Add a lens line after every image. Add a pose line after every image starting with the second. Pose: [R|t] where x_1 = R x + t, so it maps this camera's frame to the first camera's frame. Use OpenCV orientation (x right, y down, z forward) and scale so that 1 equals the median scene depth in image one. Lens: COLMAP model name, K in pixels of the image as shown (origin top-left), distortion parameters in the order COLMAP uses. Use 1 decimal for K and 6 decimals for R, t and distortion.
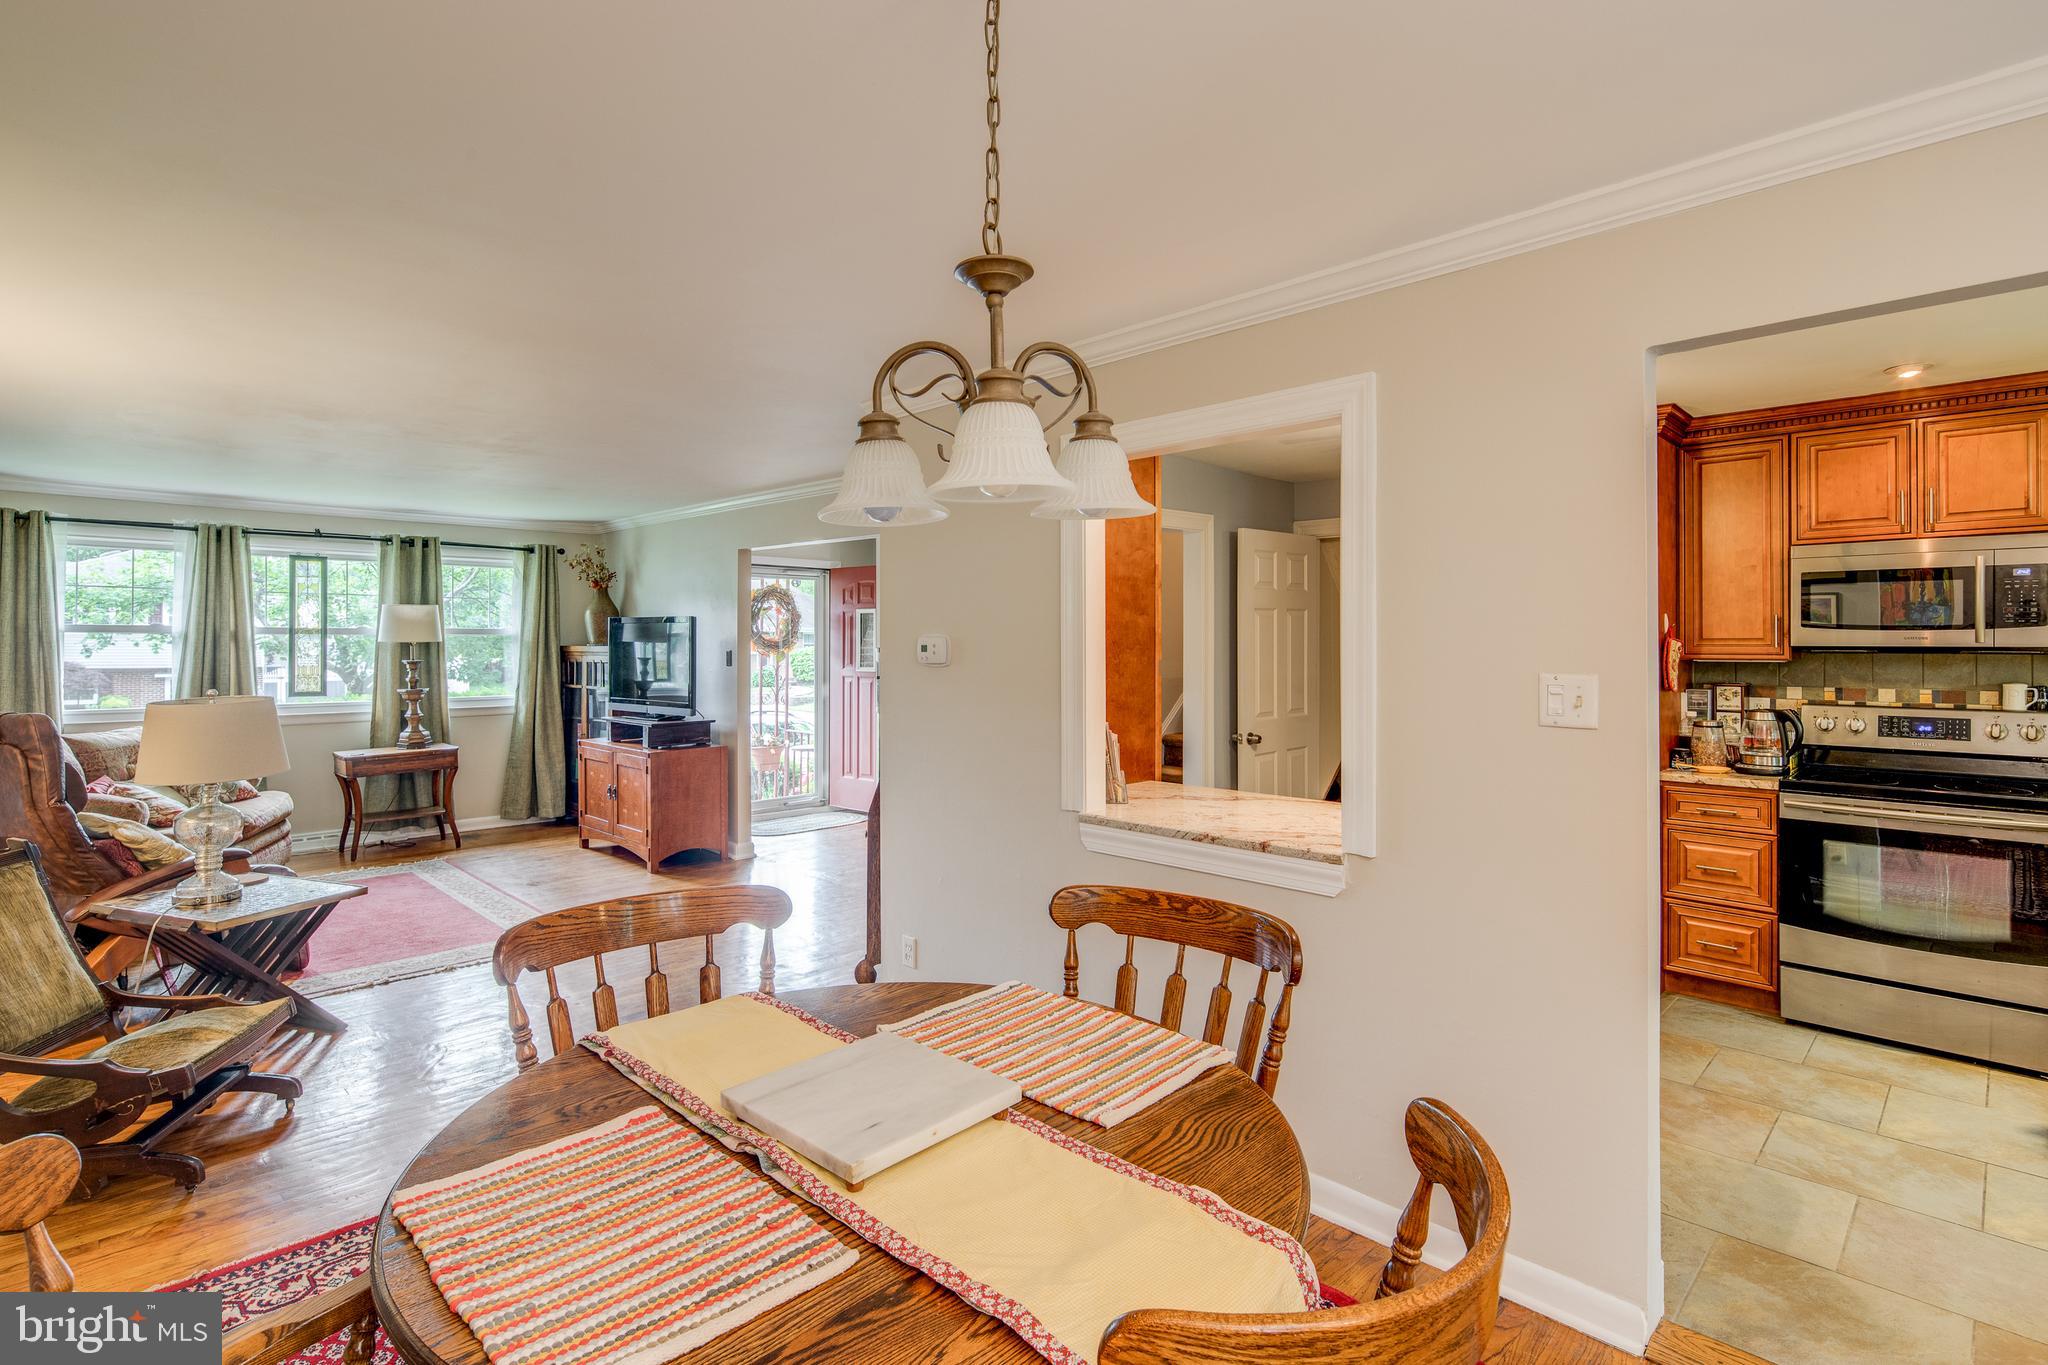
lens RADIAL K [[986.8, 0, 1030.2], [0, 986.8, 646.4], [0, 0, 1]] dist [0.004362, -0.002606]
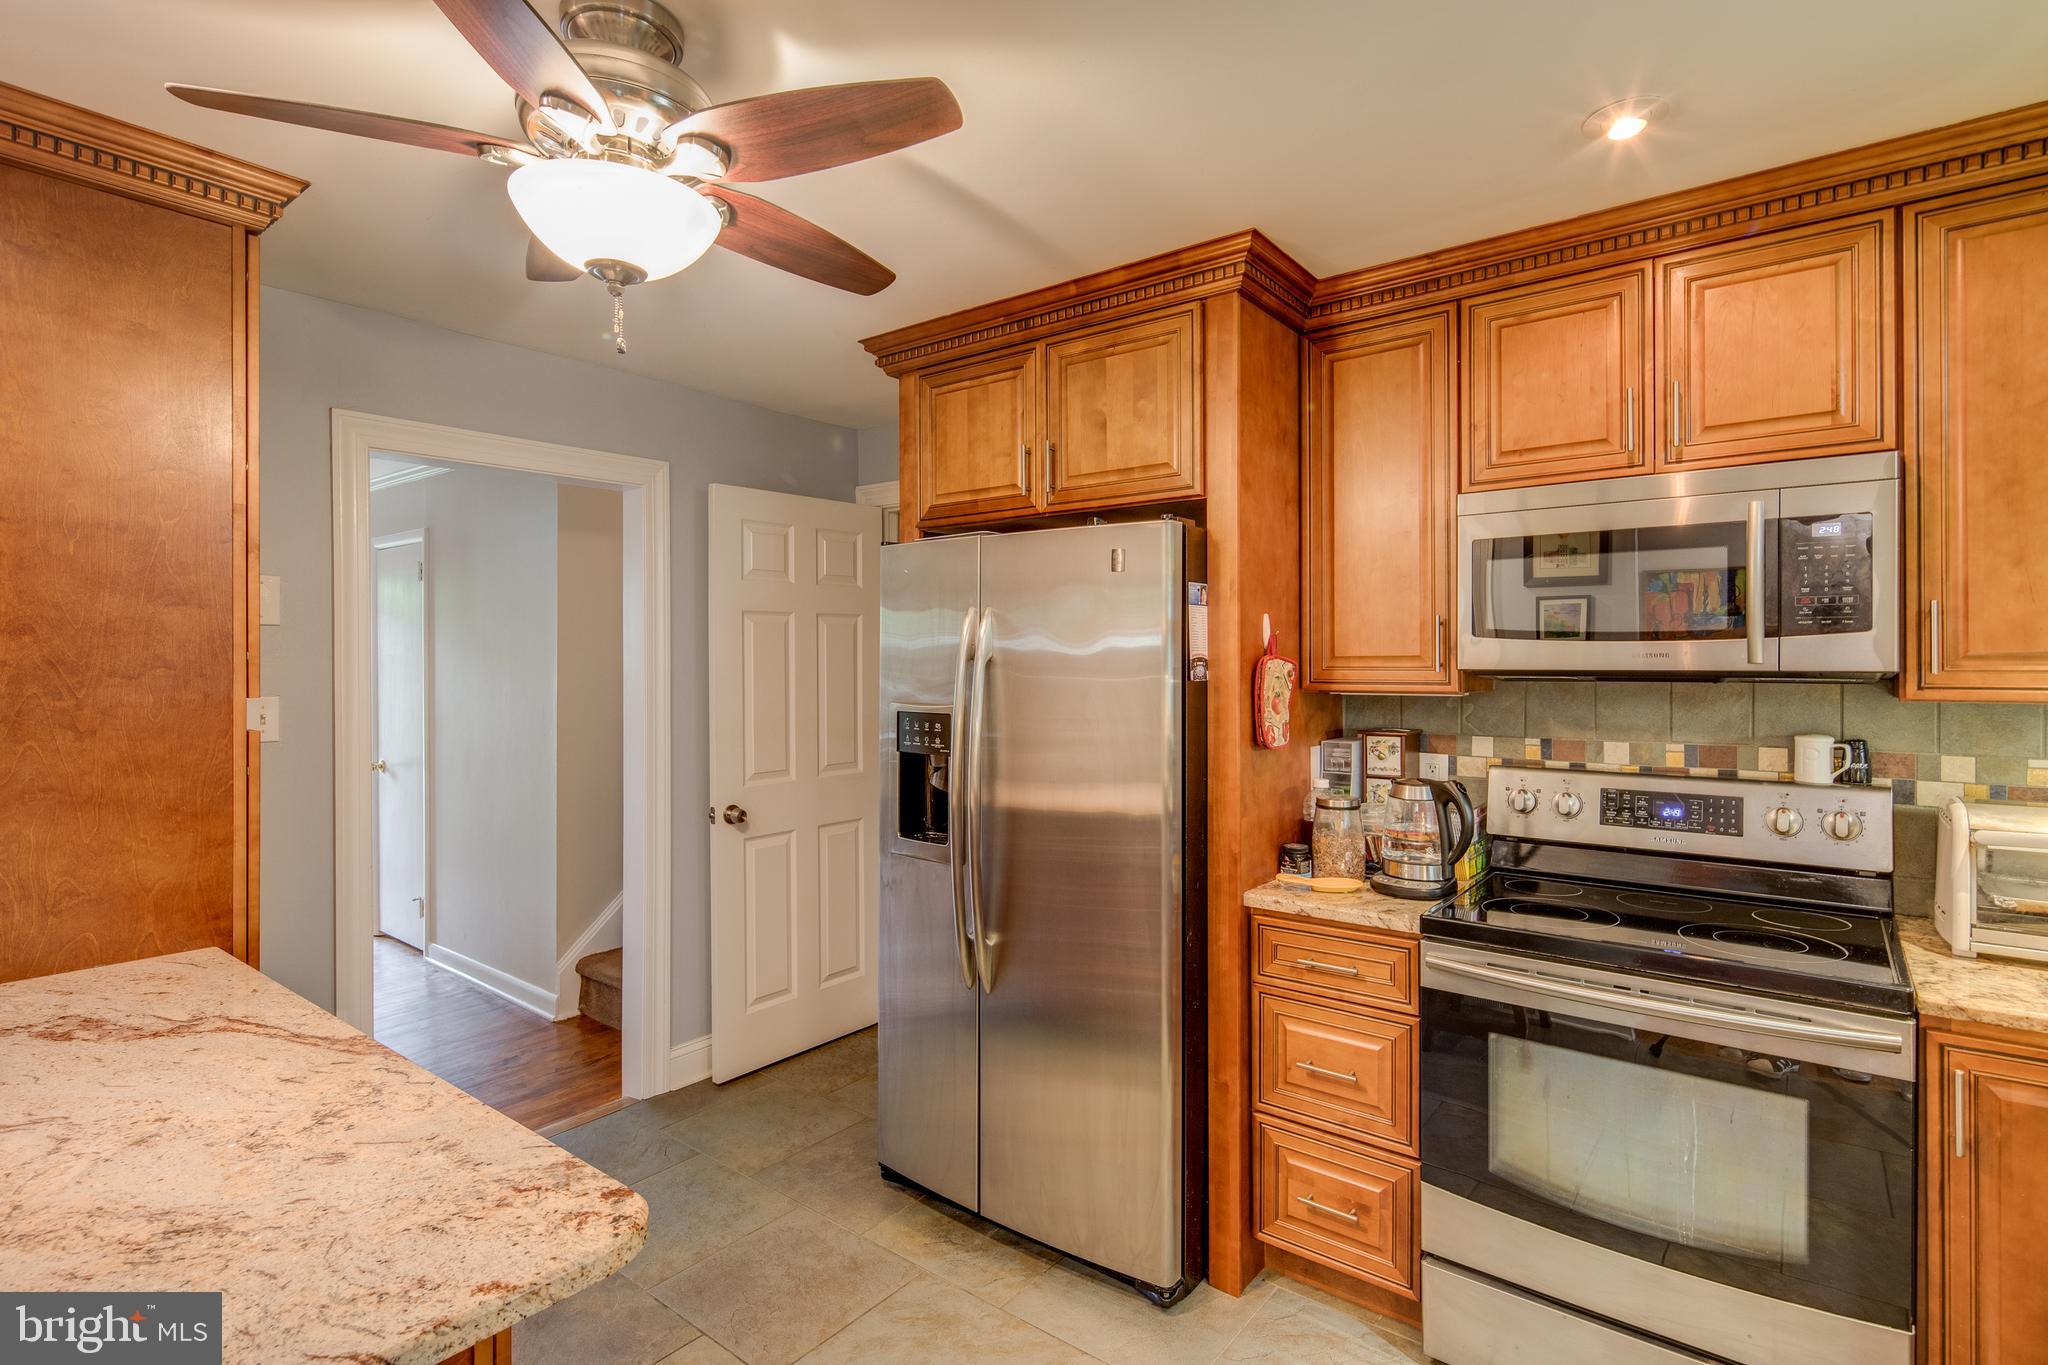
lens RADIAL K [[986.8, 0, 1024.5], [0, 986.8, 670.9], [0, 0, 1]] dist [0.004362, -0.002606]
pose [[0.993662, -0.001055, 0.112402, 0.460955], [0.000771, 0.999996, 0.002566, -0.001191], [-0.112404, -0.002463, 0.993660, 0.465751]]
